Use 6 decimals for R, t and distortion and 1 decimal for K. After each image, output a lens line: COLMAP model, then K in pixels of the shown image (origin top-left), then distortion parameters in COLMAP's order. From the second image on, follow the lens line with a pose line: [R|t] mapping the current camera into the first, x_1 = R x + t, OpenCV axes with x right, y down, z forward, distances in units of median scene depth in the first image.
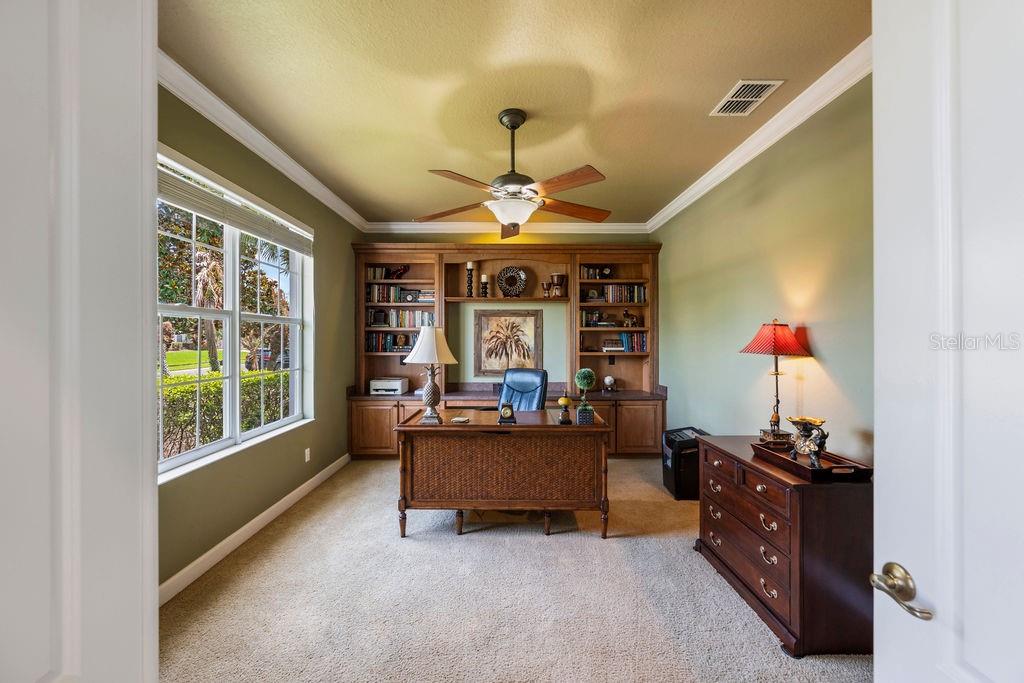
lens RADIAL K [[404.0, 0, 512.7], [0, 404.0, 339.3], [0, 0, 1]] dist [-0.003841, 0.000123]
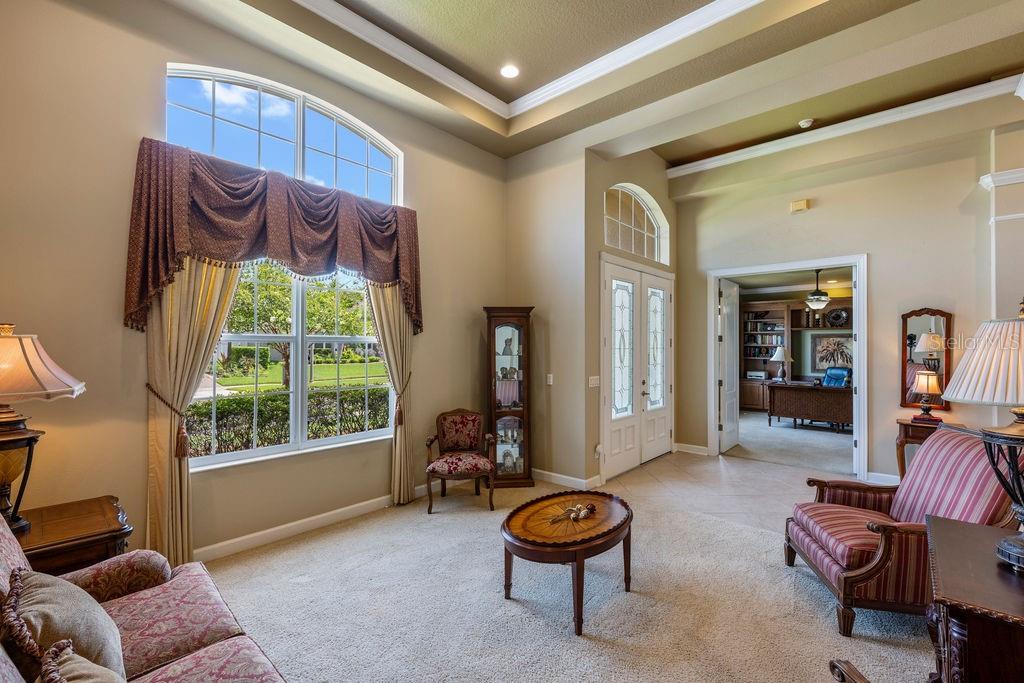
lens RADIAL K [[436.9, 0, 509.8], [0, 436.9, 341.5], [0, 0, 1]] dist [-0.001477, -0.000250]
pose [[0.724375, -0.002208, -0.689403, 0.269974], [-0.003021, 0.999975, -0.006378, -0.026195], [0.689400, 0.006703, 0.724350, -1.297204]]
